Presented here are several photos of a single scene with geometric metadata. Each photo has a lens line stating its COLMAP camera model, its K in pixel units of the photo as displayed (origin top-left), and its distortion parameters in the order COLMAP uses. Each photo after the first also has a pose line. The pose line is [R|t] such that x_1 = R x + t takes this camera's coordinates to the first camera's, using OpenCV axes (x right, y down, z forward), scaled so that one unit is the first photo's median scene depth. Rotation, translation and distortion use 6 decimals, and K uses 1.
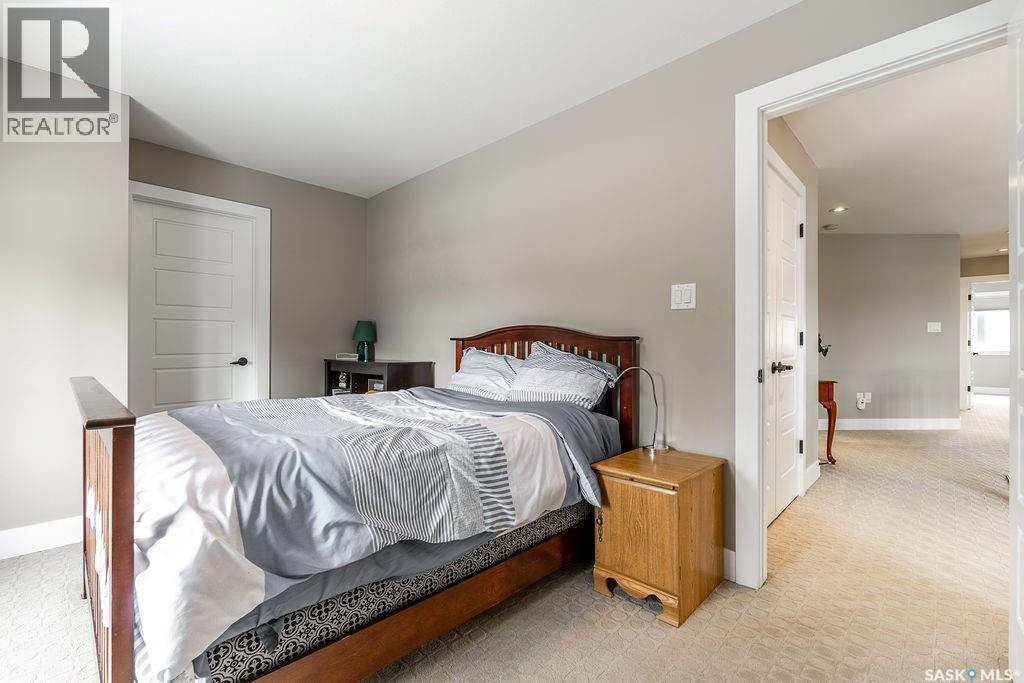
lens RADIAL K [[447.4, 0, 510.1], [0, 447.4, 343.7], [0, 0, 1]] dist [0.000168, 0.000017]
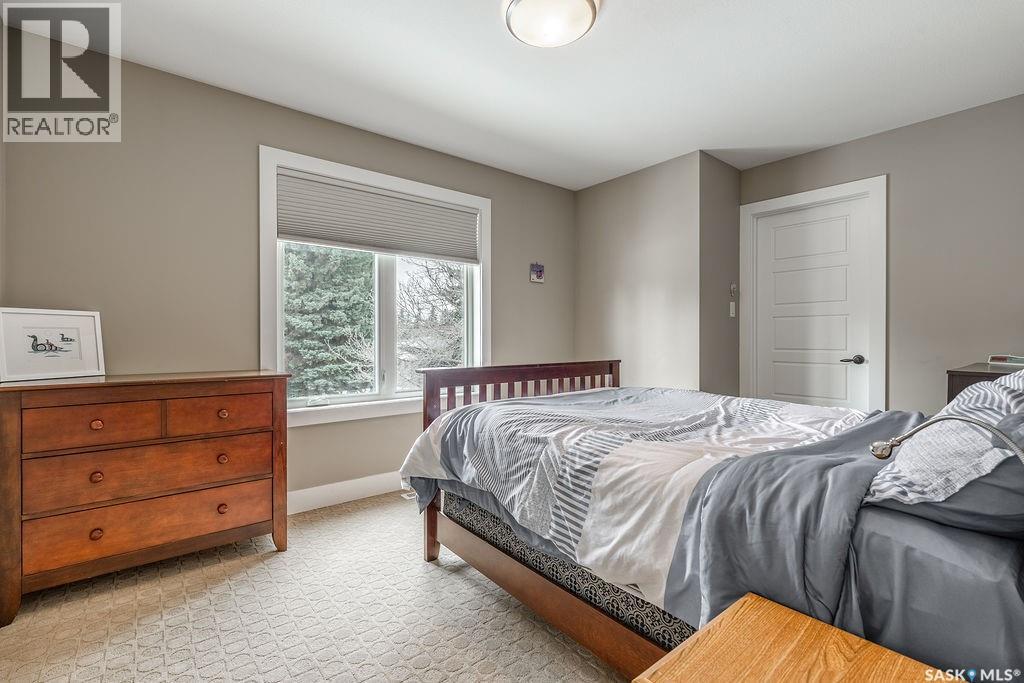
lens RADIAL K [[447.4, 0, 509.5], [0, 447.4, 340.8], [0, 0, 1]] dist [0.000168, 0.000017]
pose [[-0.119951, 0.001642, -0.992778, 0.799683], [0.003373, 0.999994, 0.001246, -0.000493], [0.992774, -0.003199, -0.119956, 0.931896]]
